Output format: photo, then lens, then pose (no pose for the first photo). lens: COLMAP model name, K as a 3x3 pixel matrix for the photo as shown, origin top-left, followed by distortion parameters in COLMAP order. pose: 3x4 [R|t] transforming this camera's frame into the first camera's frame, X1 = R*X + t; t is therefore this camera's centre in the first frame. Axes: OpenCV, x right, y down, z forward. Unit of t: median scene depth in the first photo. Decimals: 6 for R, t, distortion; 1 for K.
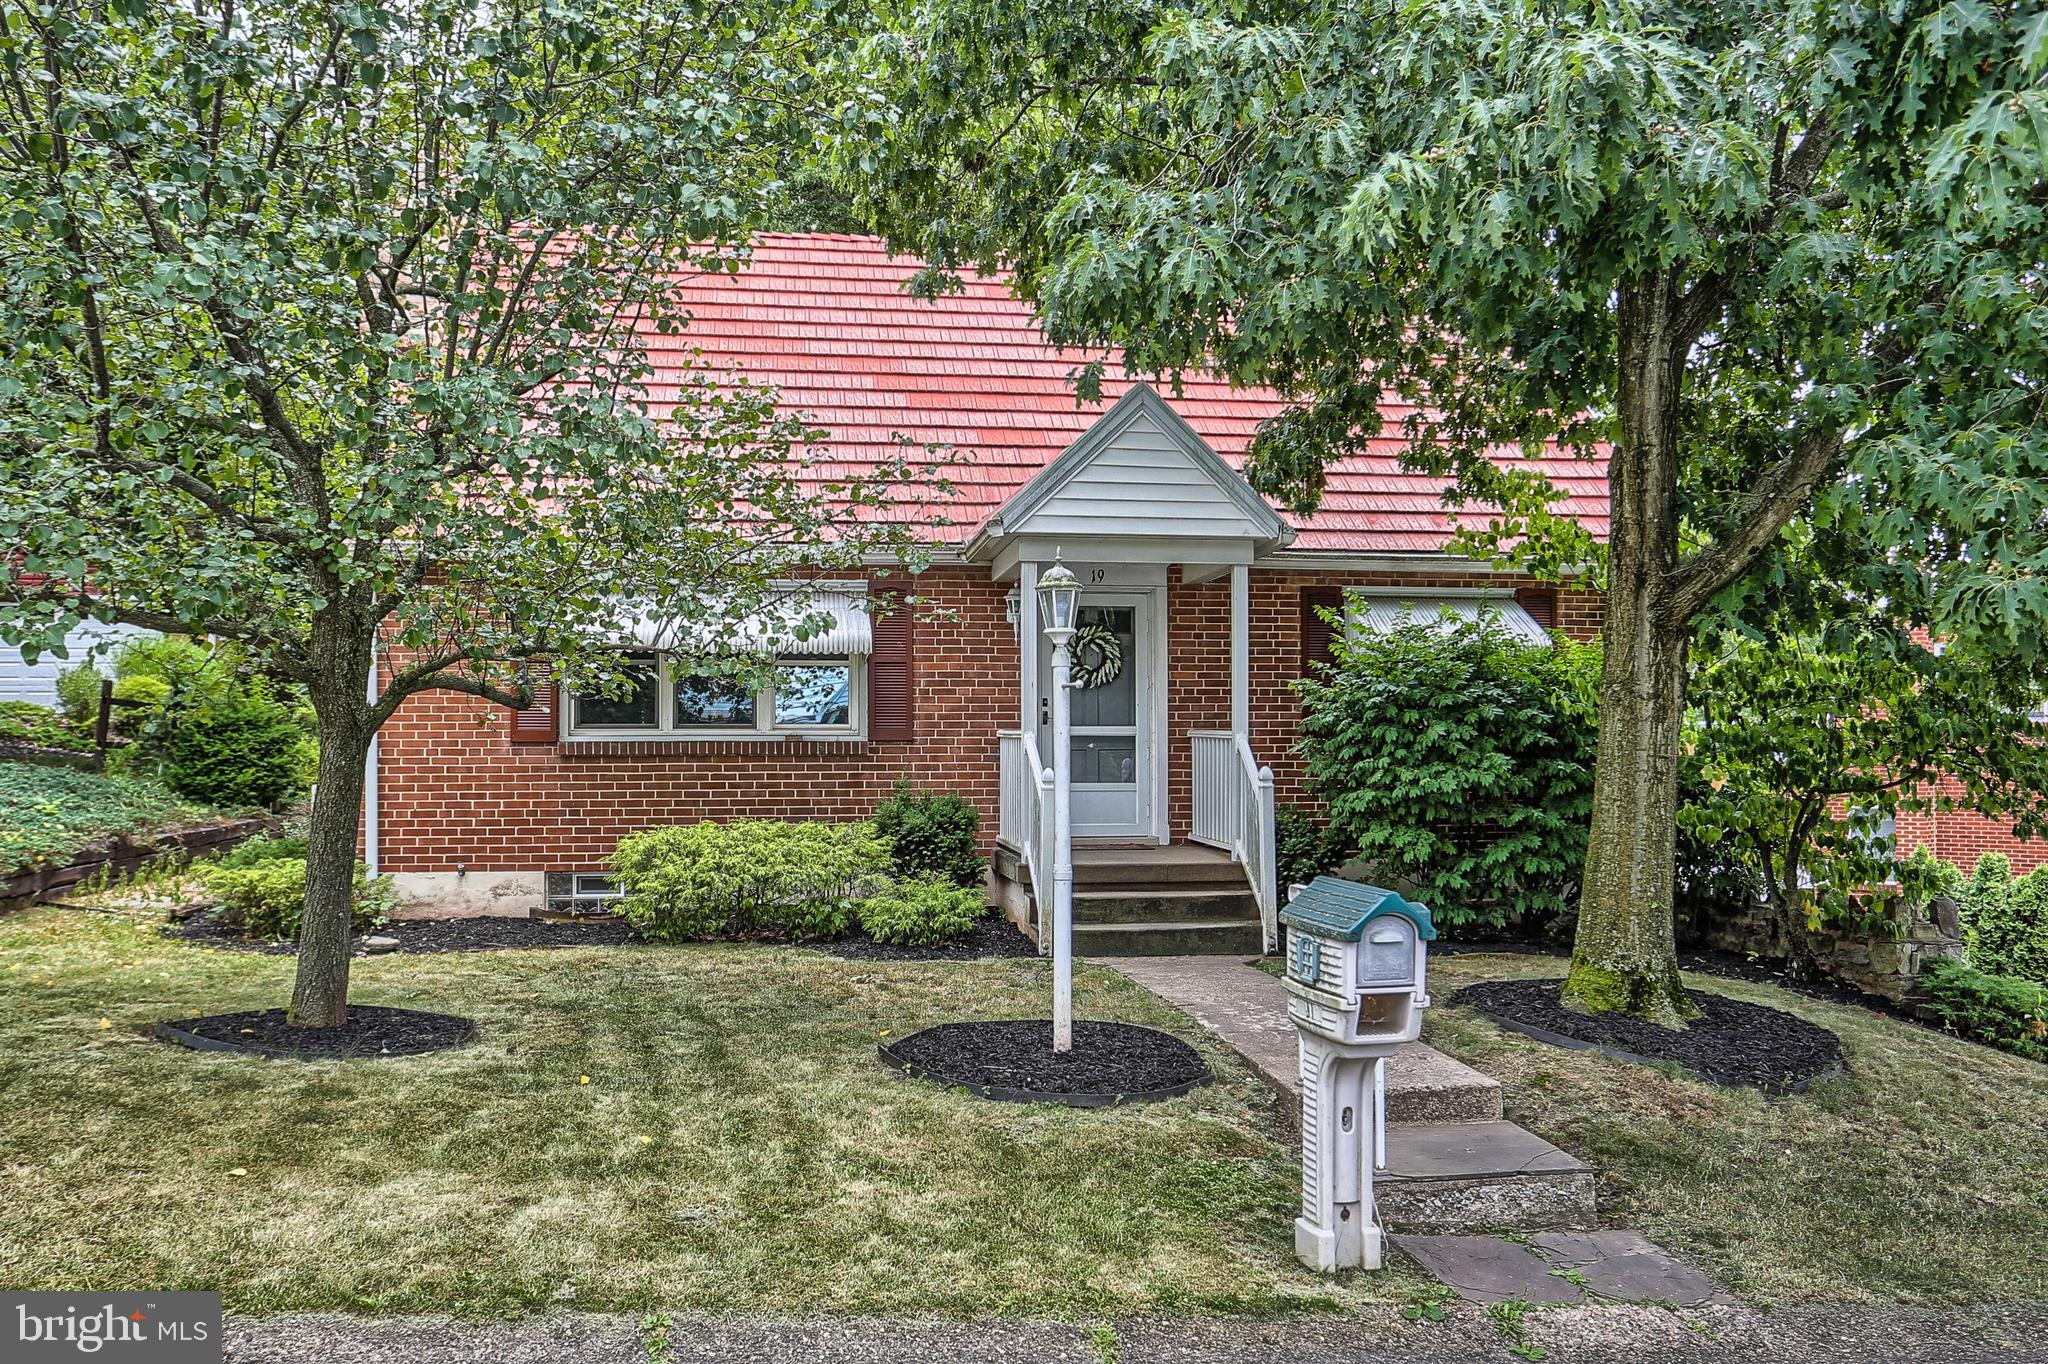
lens RADIAL K [[1705.7, 0, 1017.3], [0, 1705.7, 737.2], [0, 0, 1]] dist [-0.045086, 0.074417]
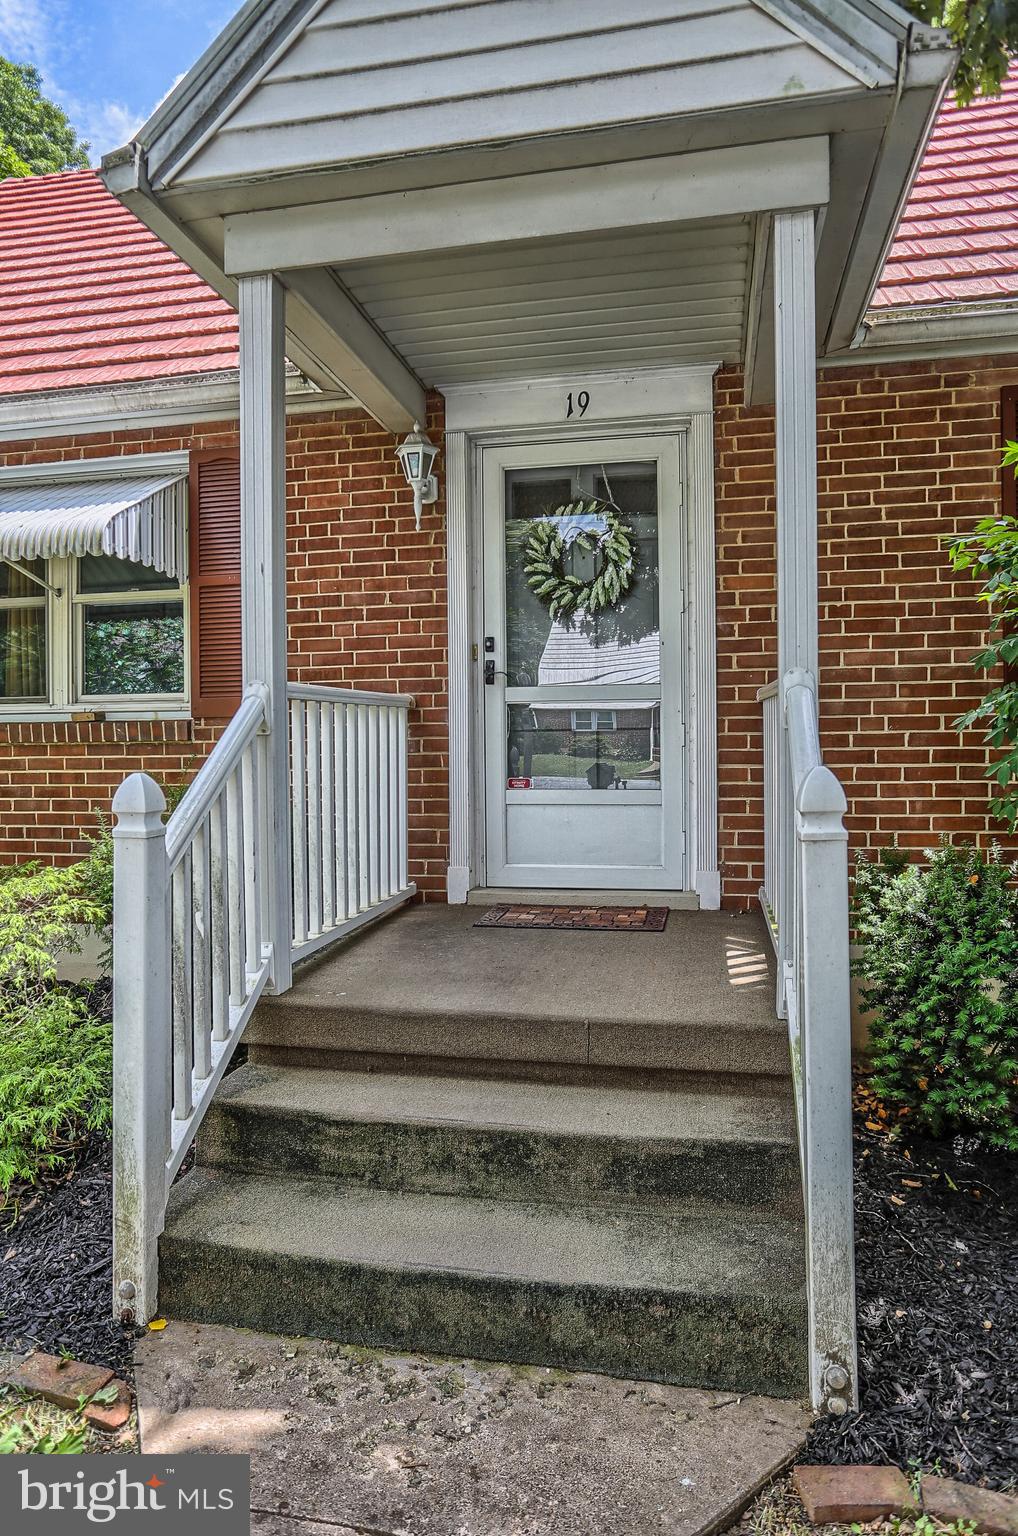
lens RADIAL K [[964.5, 0, 509.0], [0, 964.5, 768.0], [0, 0, 1]] dist [-0.053141, 0.046641]
pose [[0.940765, -0.000562, -0.339058, 0.145867], [0.011507, 0.999476, 0.030270, 0.011675], [0.338863, -0.032378, 0.940278, 0.800180]]
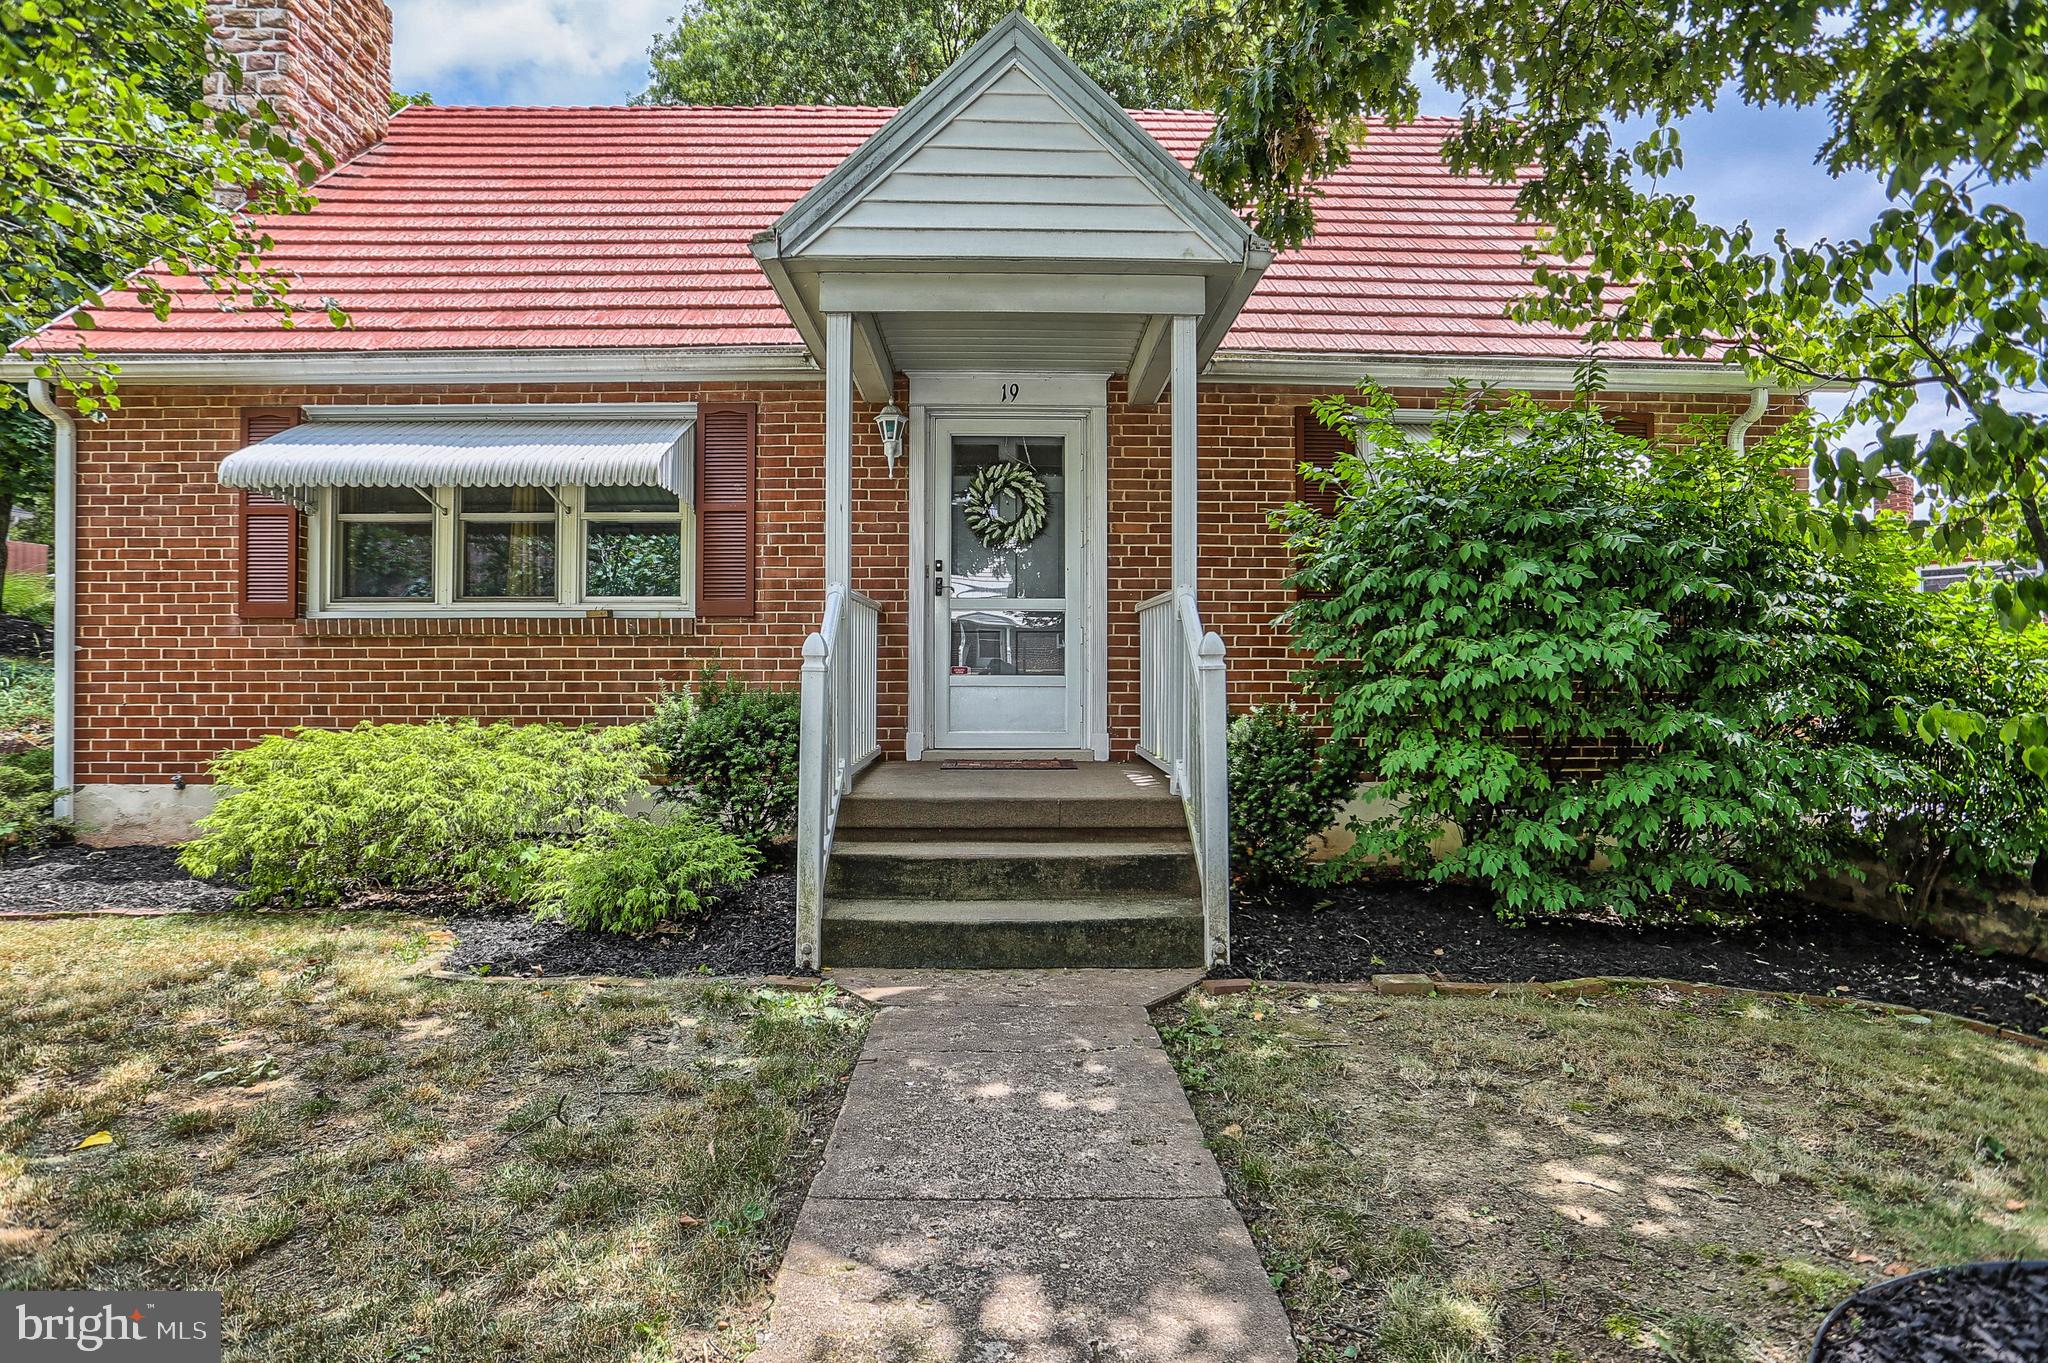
lens RADIAL K [[1037.7, 0, 1022.4], [0, 1037.7, 688.3], [0, 0, 1]] dist [-0.076893, 0.036106]
pose [[0.992388, 0.003626, -0.123097, 0.121708], [-0.002190, 0.999928, 0.011803, 0.030734], [0.123131, -0.011444, 0.992324, 0.634411]]
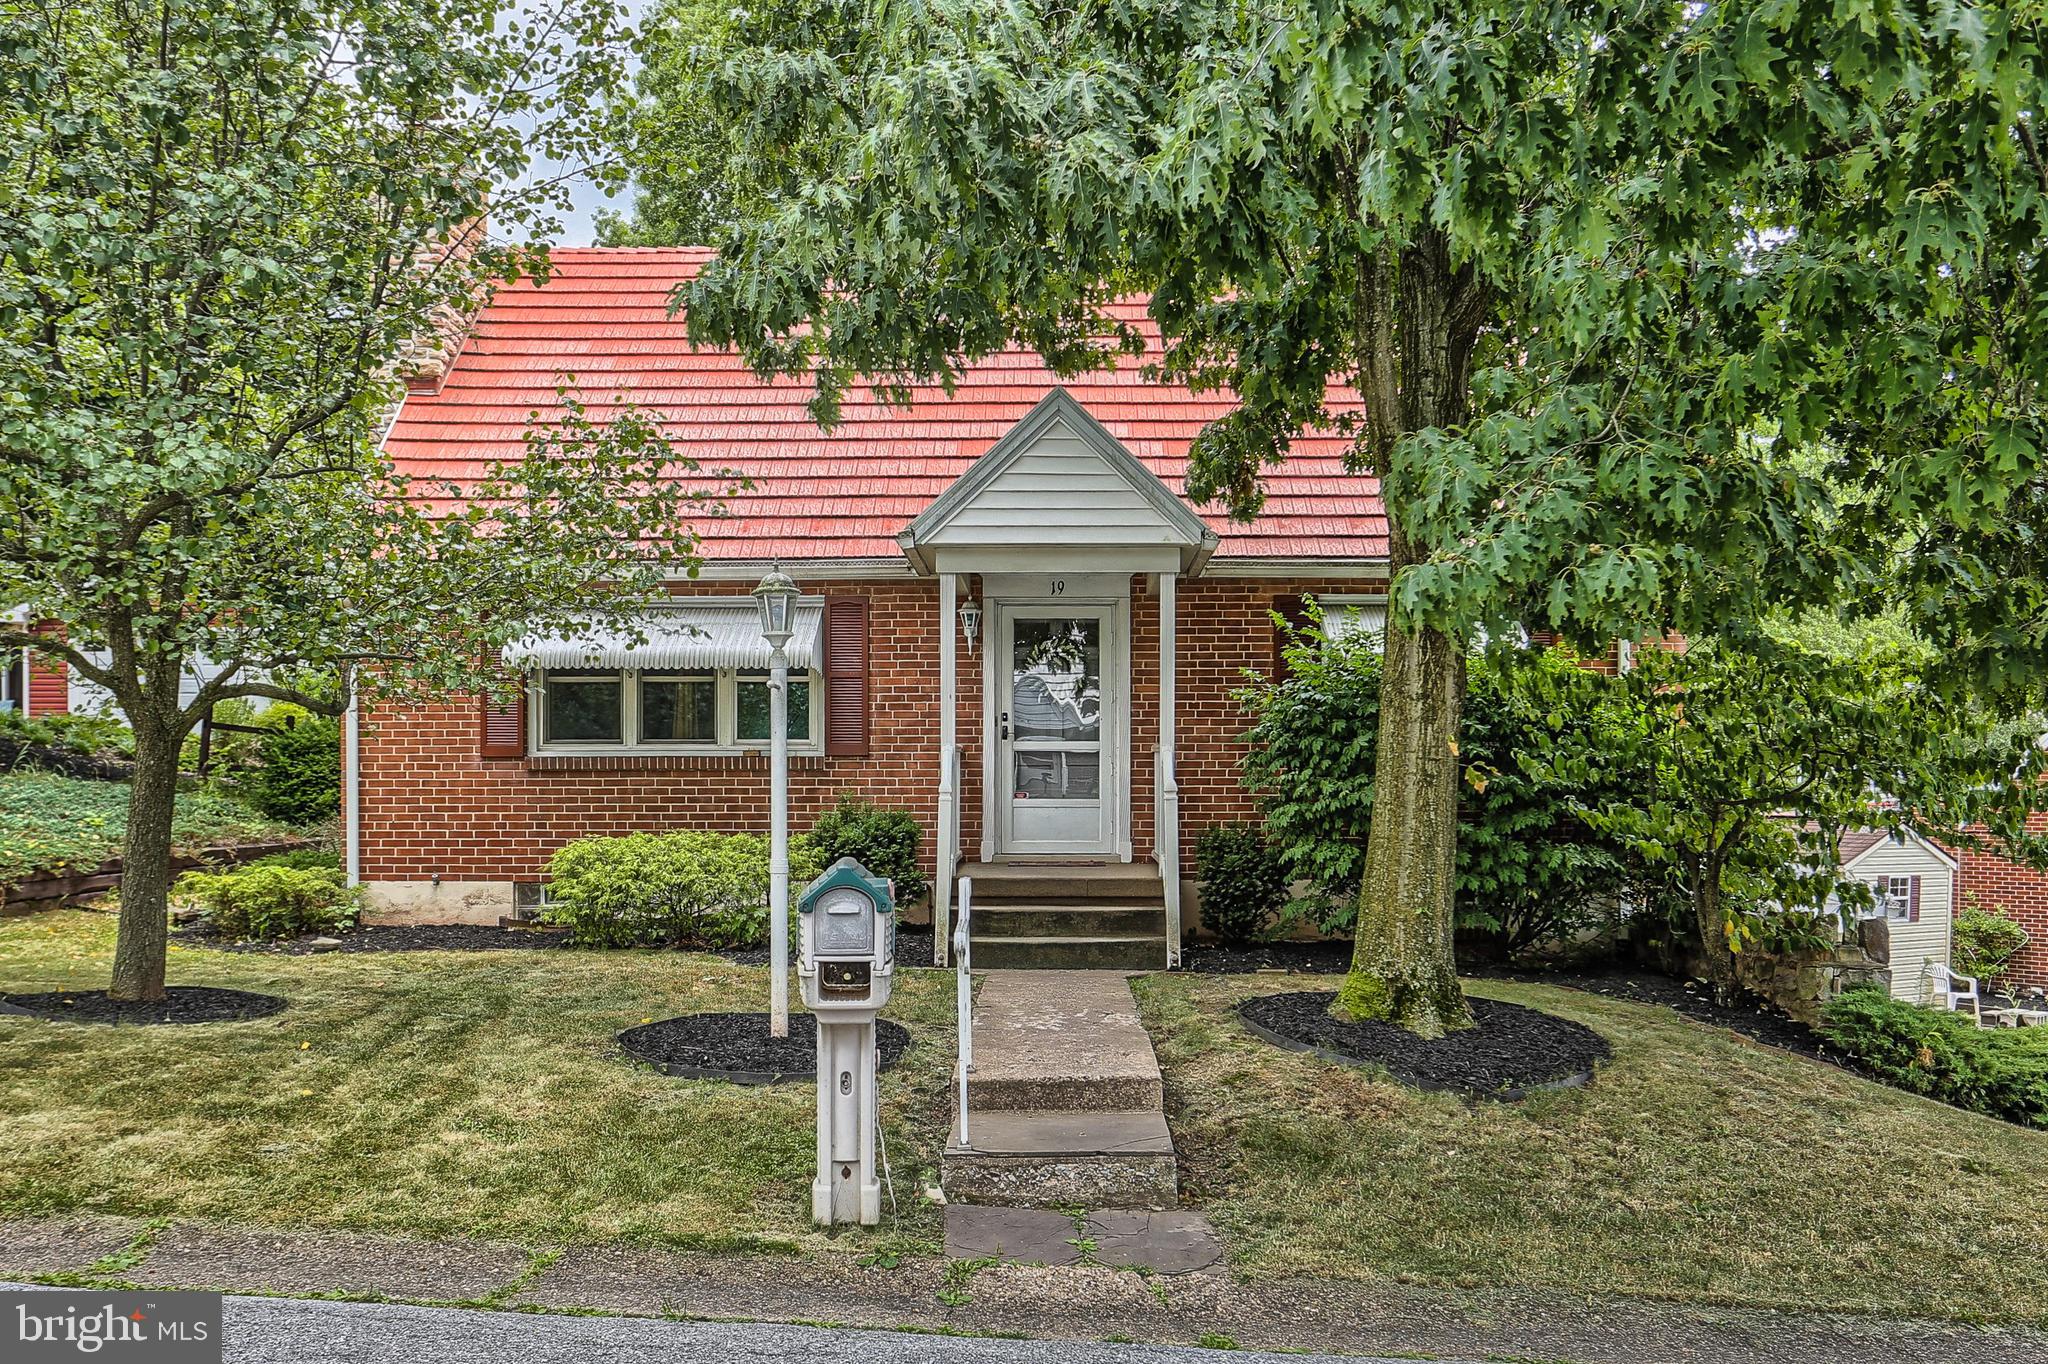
lens RADIAL K [[1832.1, 0, 1028.0], [0, 1832.1, 820.8], [0, 0, 1]] dist [-0.051815, 0.088220]
pose [[0.987044, 0.004703, -0.160382, 0.226060], [-0.000724, 0.999691, 0.024857, 0.014940], [0.160449, -0.024419, 0.986742, -0.048939]]
